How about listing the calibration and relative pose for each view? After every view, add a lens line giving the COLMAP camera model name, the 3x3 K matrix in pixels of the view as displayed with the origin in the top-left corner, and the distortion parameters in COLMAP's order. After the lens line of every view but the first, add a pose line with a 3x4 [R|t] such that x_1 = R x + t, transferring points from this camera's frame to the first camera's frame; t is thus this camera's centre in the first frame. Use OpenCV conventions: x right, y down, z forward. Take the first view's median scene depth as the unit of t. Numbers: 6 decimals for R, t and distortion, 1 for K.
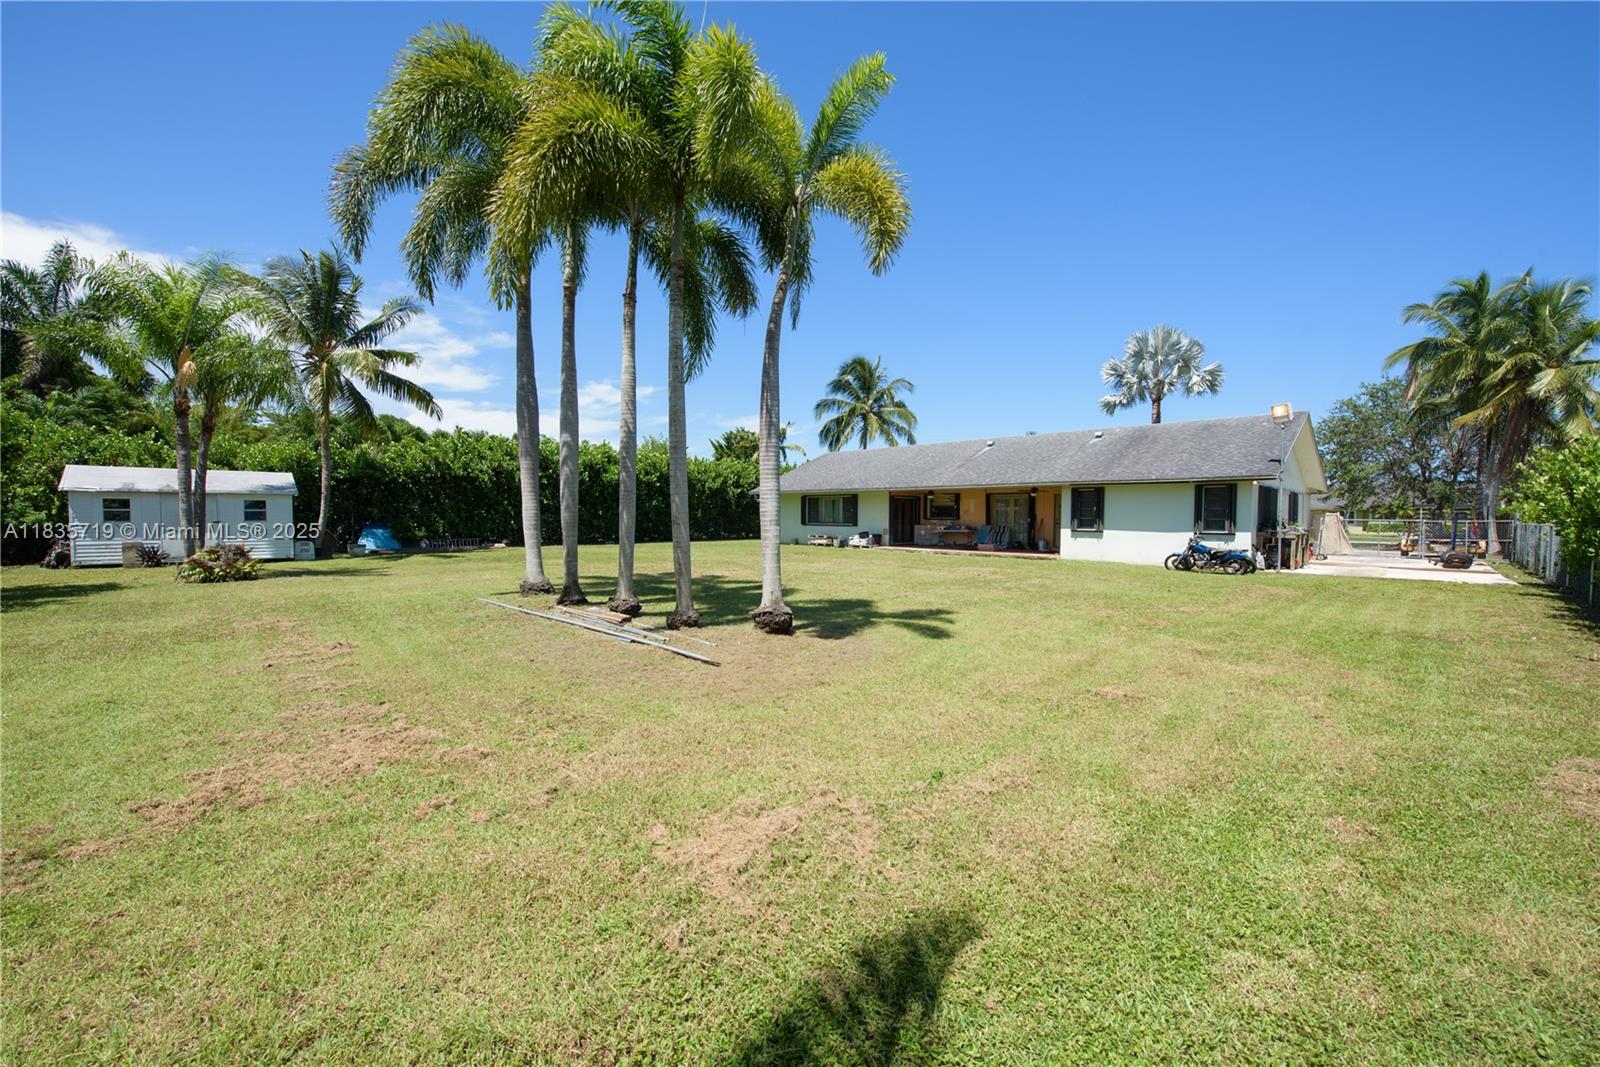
lens RADIAL K [[636.4, 0, 799.7], [0, 636.4, 535.9], [0, 0, 1]] dist [-0.014795, -0.001821]
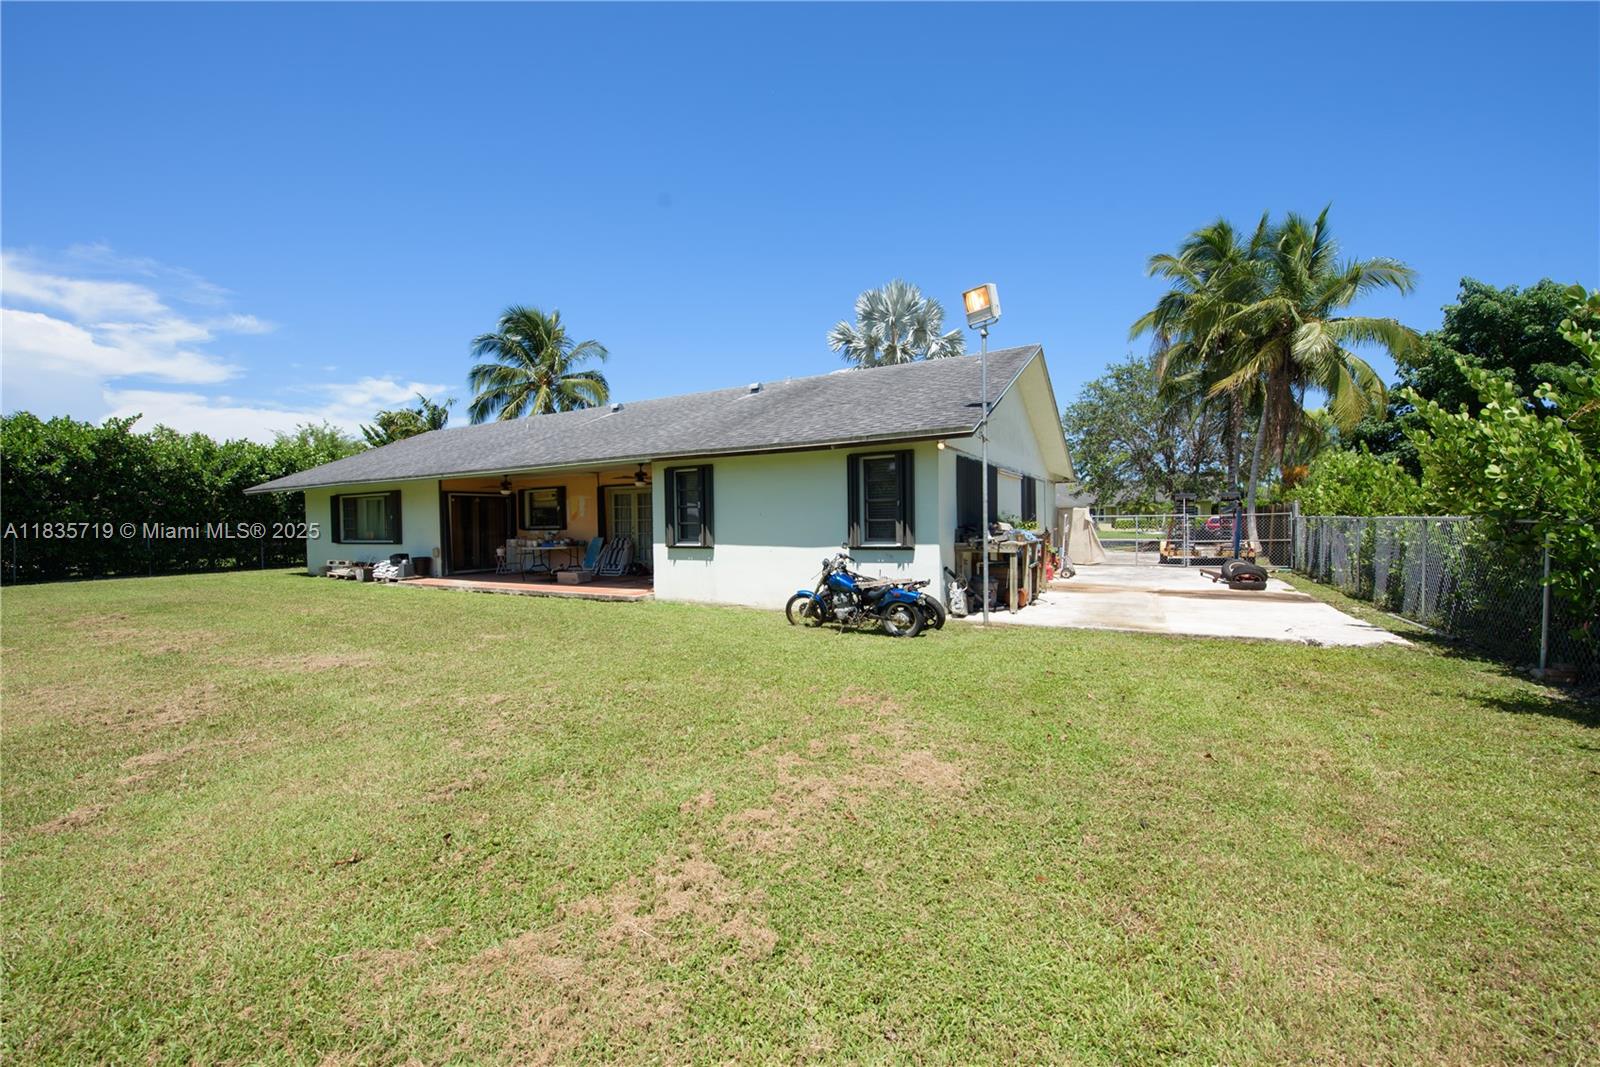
lens RADIAL K [[636.4, 0, 800.7], [0, 636.4, 534.5], [0, 0, 1]] dist [-0.014795, -0.001821]
pose [[0.961380, -0.027262, 0.273871, 0.300148], [0.030813, 0.999488, -0.008669, -0.007839], [-0.273495, 0.016773, 0.961727, 0.344891]]
